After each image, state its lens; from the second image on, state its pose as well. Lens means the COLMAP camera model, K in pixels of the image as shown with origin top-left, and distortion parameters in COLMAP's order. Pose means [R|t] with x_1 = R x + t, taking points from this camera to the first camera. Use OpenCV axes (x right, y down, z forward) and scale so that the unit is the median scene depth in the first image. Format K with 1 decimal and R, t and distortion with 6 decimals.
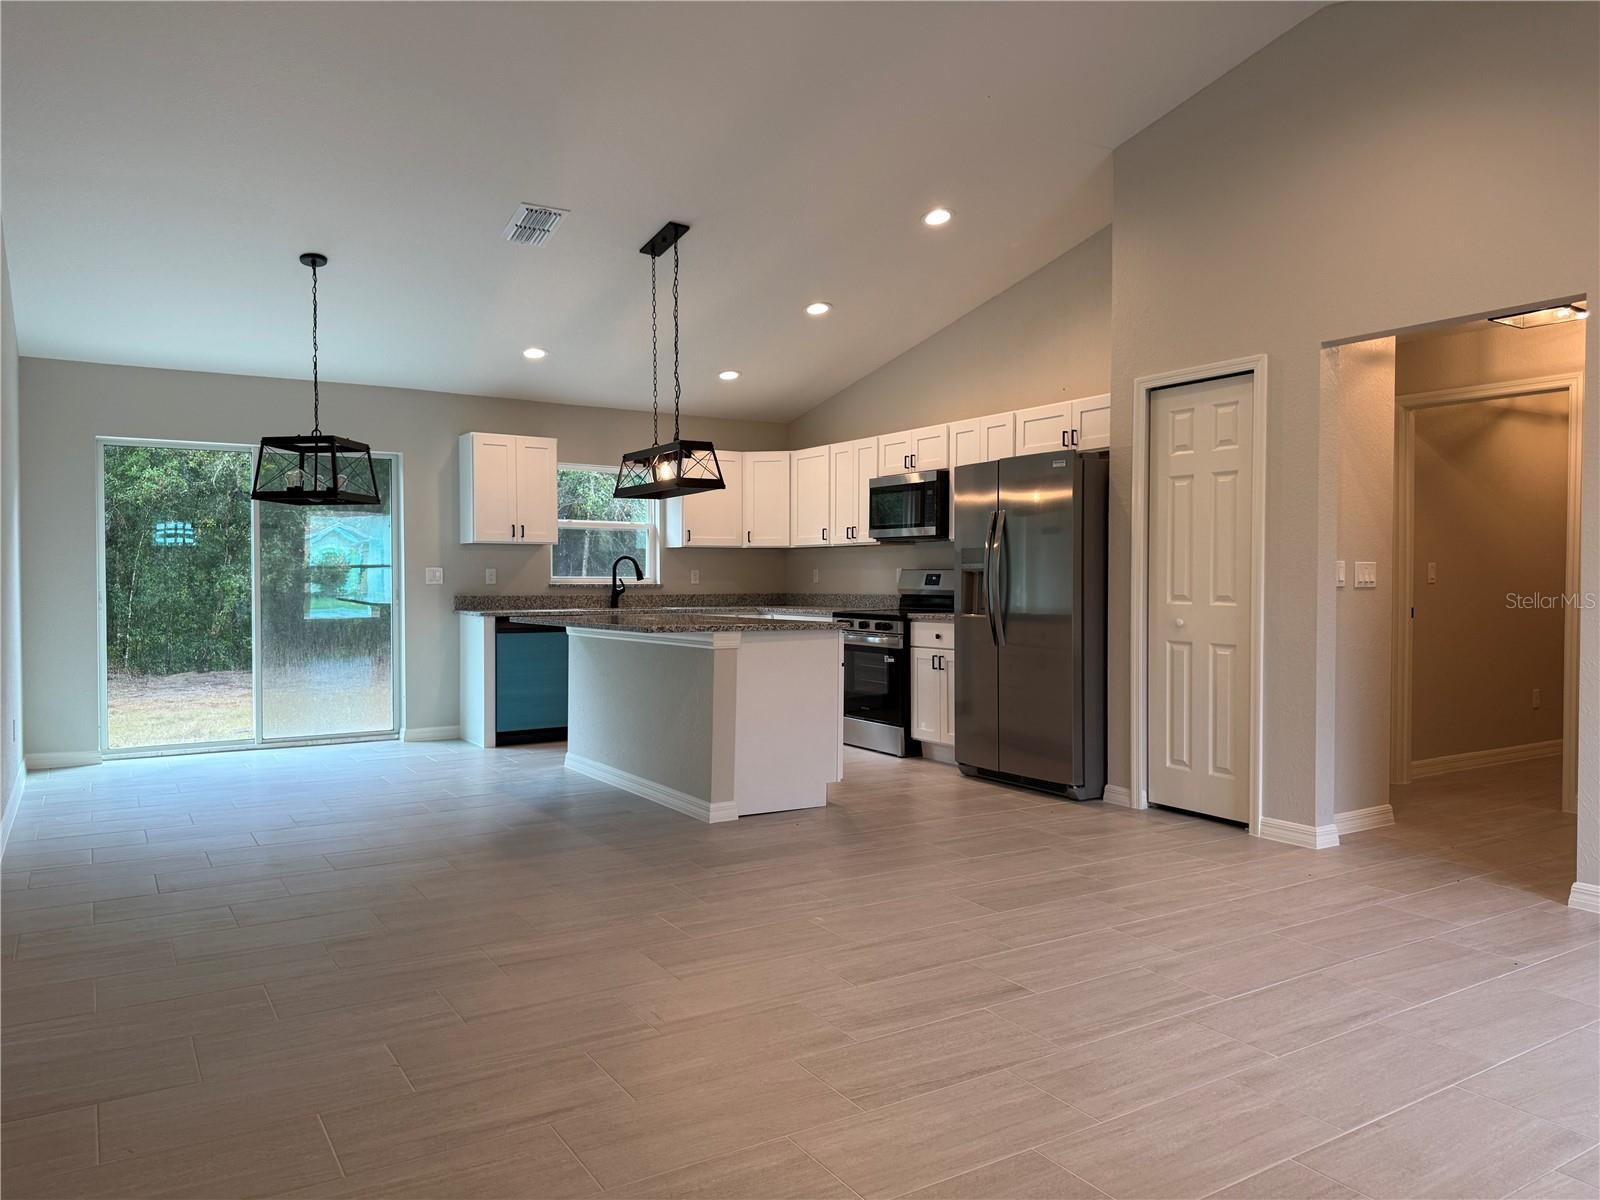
lens RADIAL K [[1114.1, 0, 800.0], [0, 1114.1, 600.0], [0, 0, 1]] dist [0.138924, -0.213998]
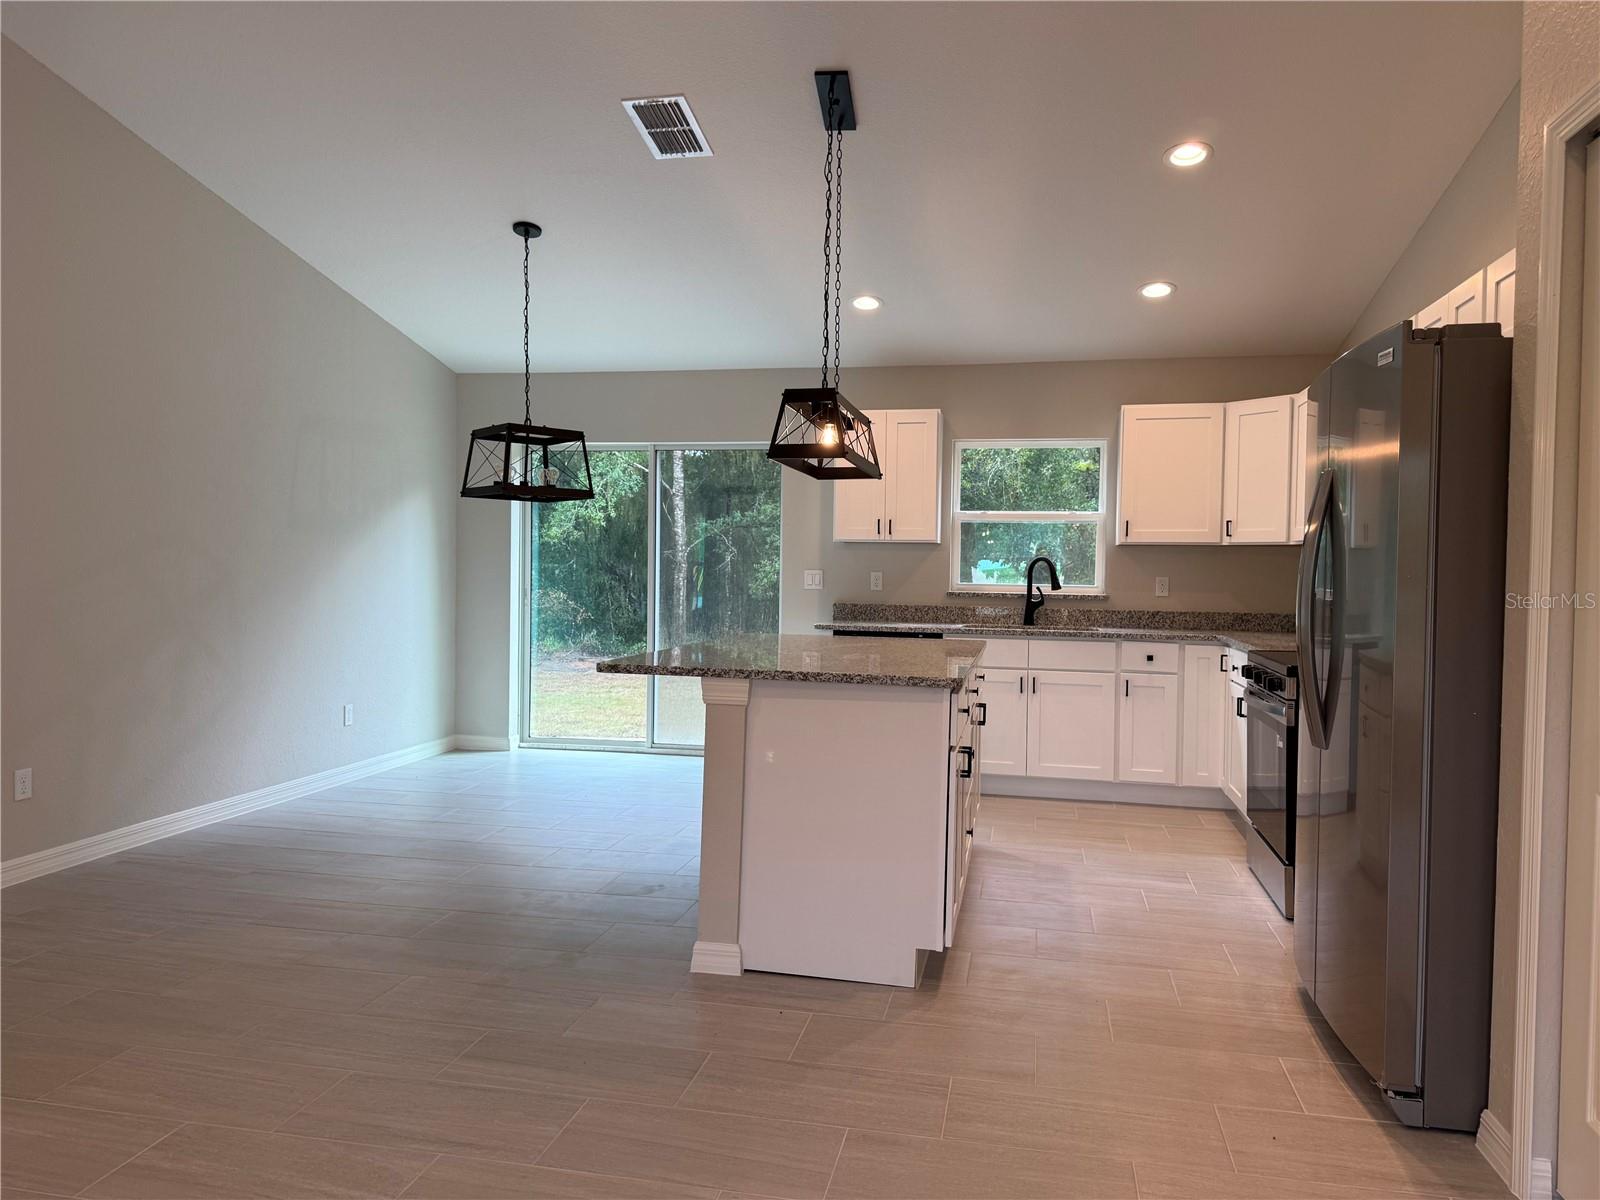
lens RADIAL K [[1114.1, 0, 800.0], [0, 1114.1, 600.0], [0, 0, 1]] dist [0.138924, -0.213998]
pose [[0.724409, 0.031349, -0.688657, 0.264586], [-0.029728, 0.999457, 0.014227, -0.017571], [0.688729, 0.010166, 0.724948, 0.365955]]
